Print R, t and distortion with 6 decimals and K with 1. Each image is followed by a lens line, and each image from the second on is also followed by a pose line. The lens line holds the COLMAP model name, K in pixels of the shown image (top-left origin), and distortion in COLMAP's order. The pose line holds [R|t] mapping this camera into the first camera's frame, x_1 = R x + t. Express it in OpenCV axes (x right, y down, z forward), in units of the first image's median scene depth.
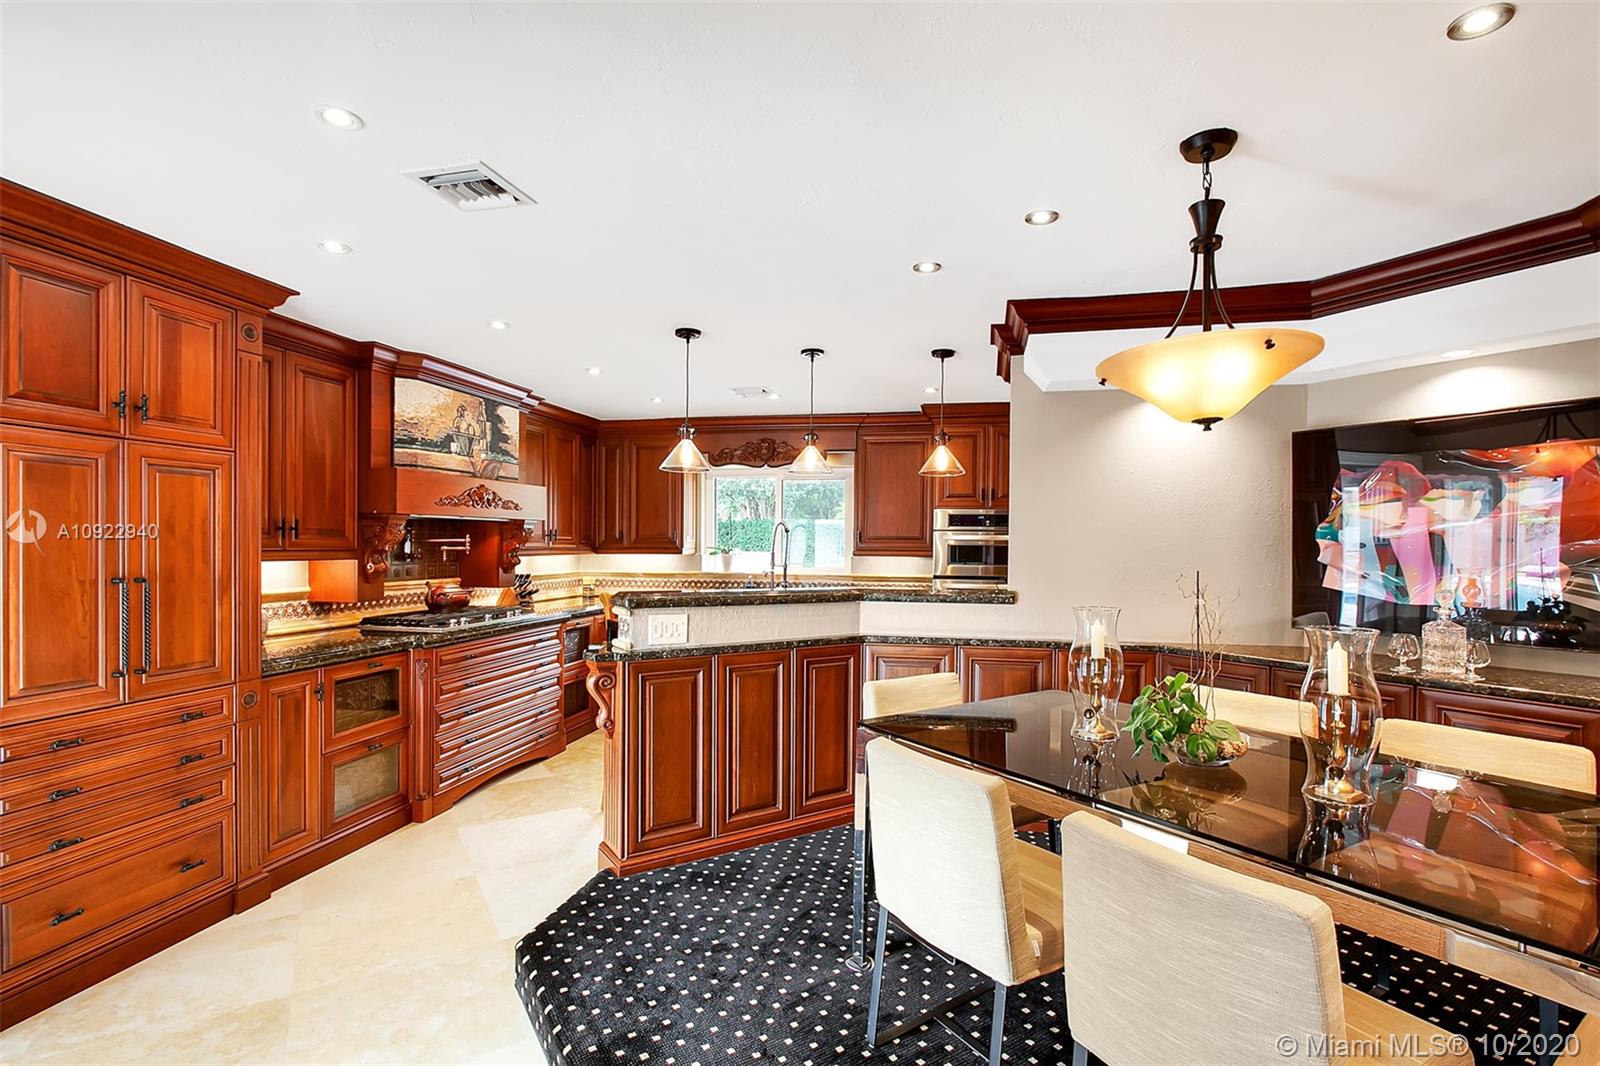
lens RADIAL K [[736.6, 0, 800.0], [0, 736.6, 543.5], [0, 0, 1]] dist [-0.000667, 0.002101]
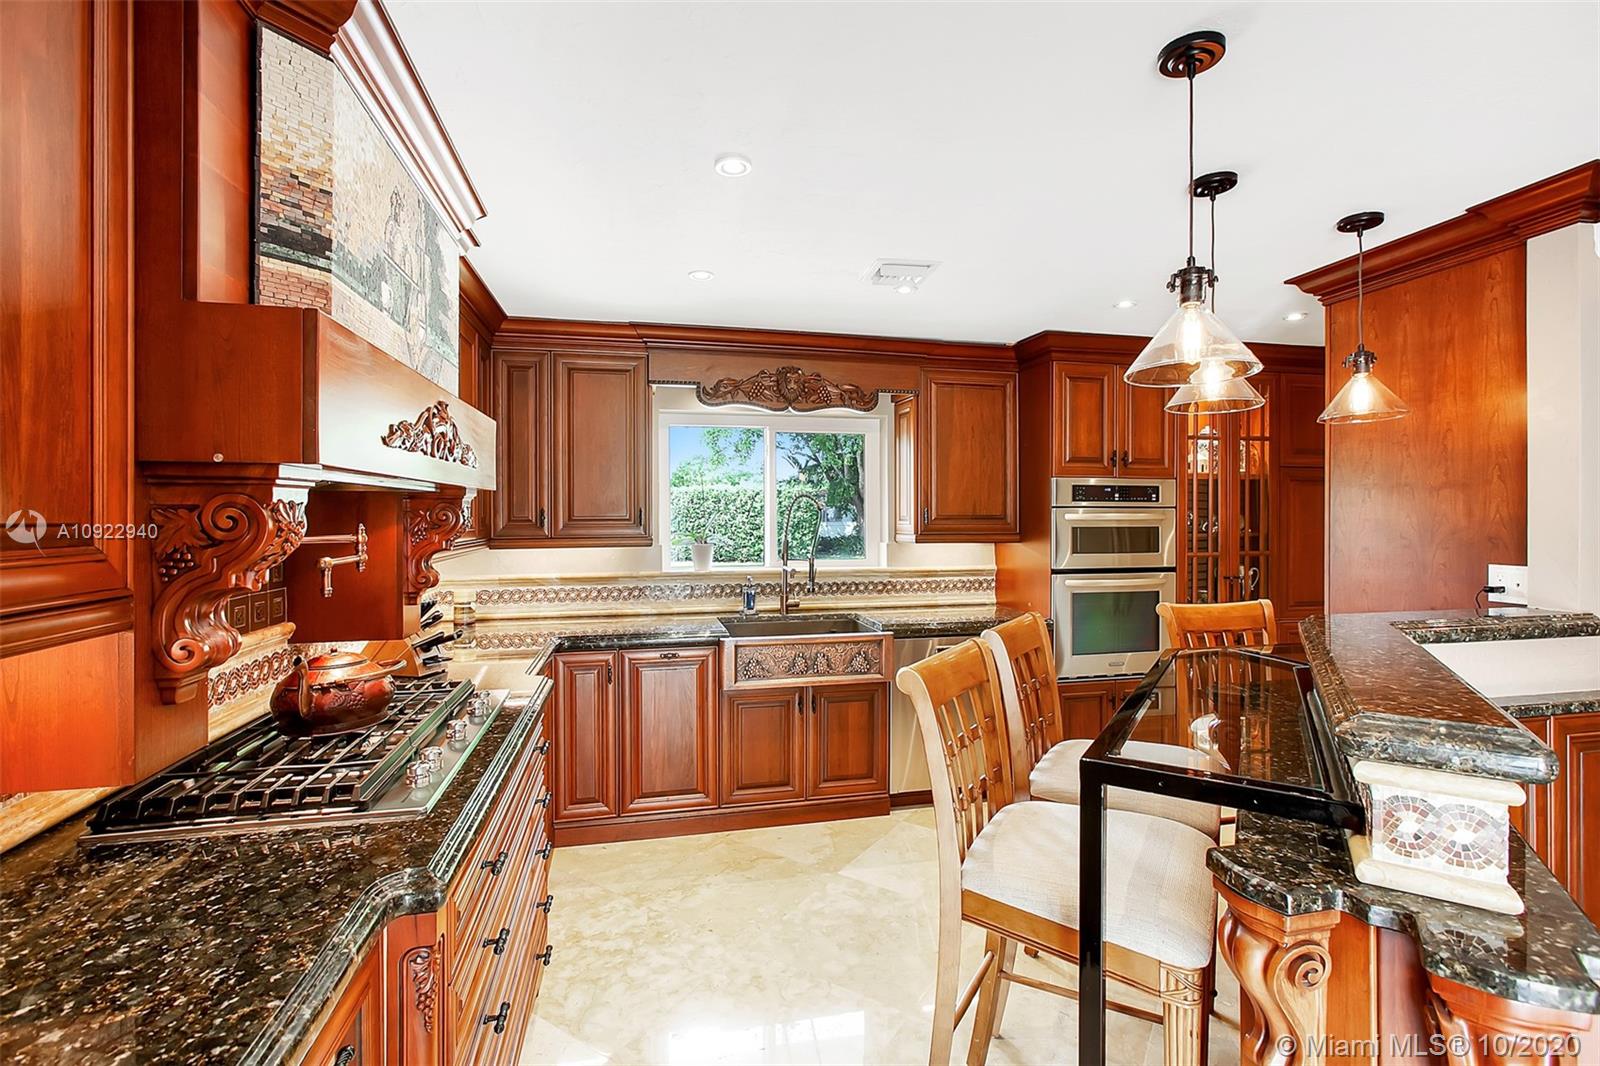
lens RADIAL K [[736.6, 0, 816.8], [0, 736.6, 522.2], [0, 0, 1]] dist [-0.000667, 0.002101]
pose [[0.910992, -0.013660, 0.412198, -0.403015], [0.008544, 0.999862, 0.014252, -0.018473], [-0.412336, -0.009461, 0.910983, 0.538369]]
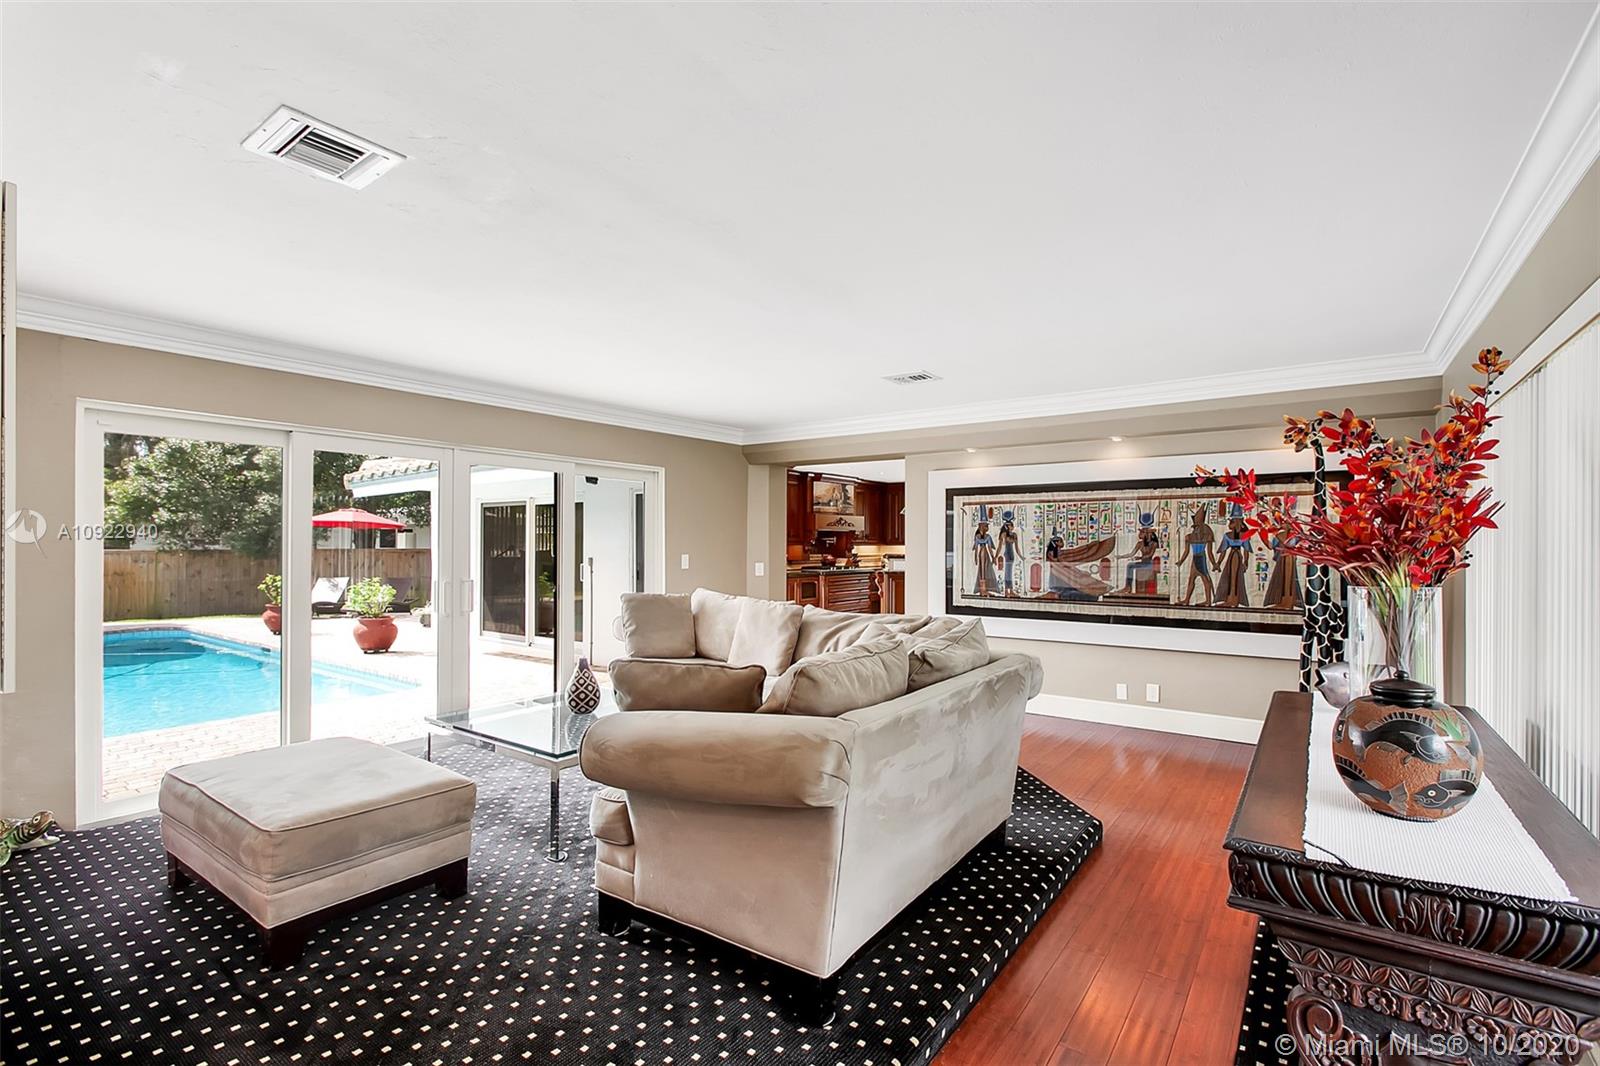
lens RADIAL K [[736.6, 0, 825.9], [0, 736.6, 540.7], [0, 0, 1]] dist [-0.000667, 0.002101]
pose [[0.925245, -0.005404, -0.379331, 0.492296], [0.001853, 0.999951, -0.009727, 0.026590], [0.379365, 0.008297, 0.925210, -1.387996]]
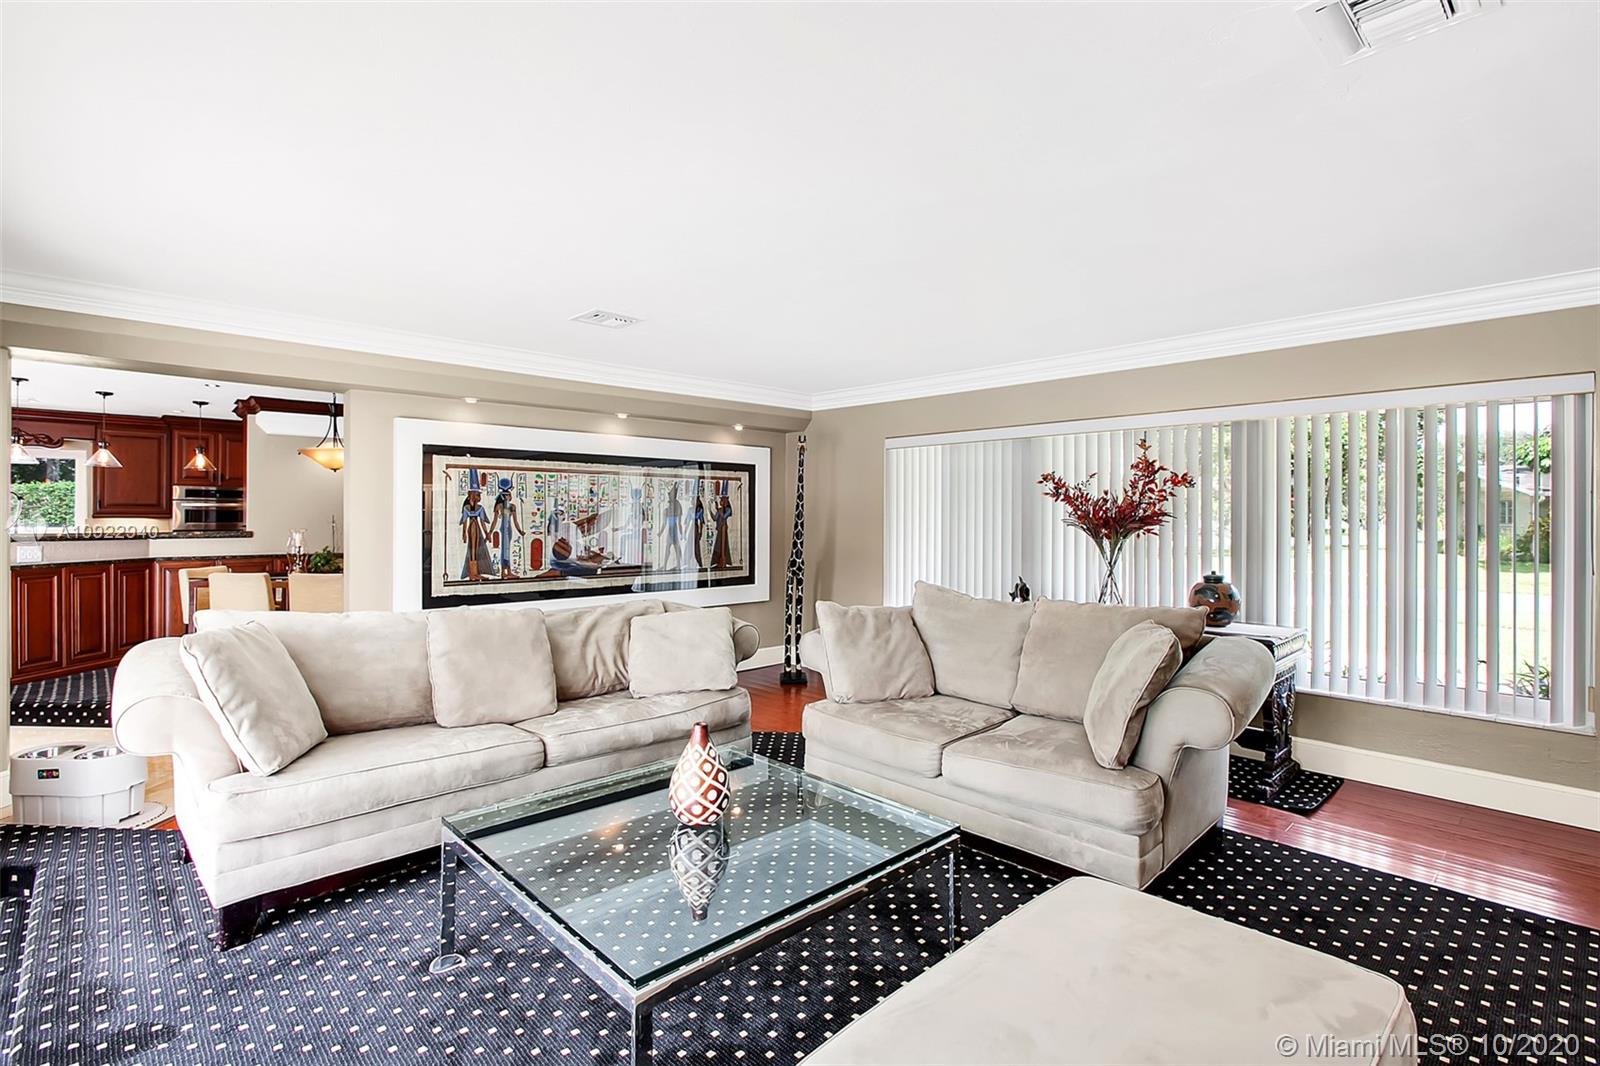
lens RADIAL K [[736.6, 0, 792.7], [0, 736.6, 520.1], [0, 0, 1]] dist [-0.000667, 0.002101]
pose [[0.562201, -0.009569, 0.826945, -0.413144], [0.003280, 0.999951, 0.009341, 0.015601], [-0.826994, -0.002539, 0.562205, -1.033540]]
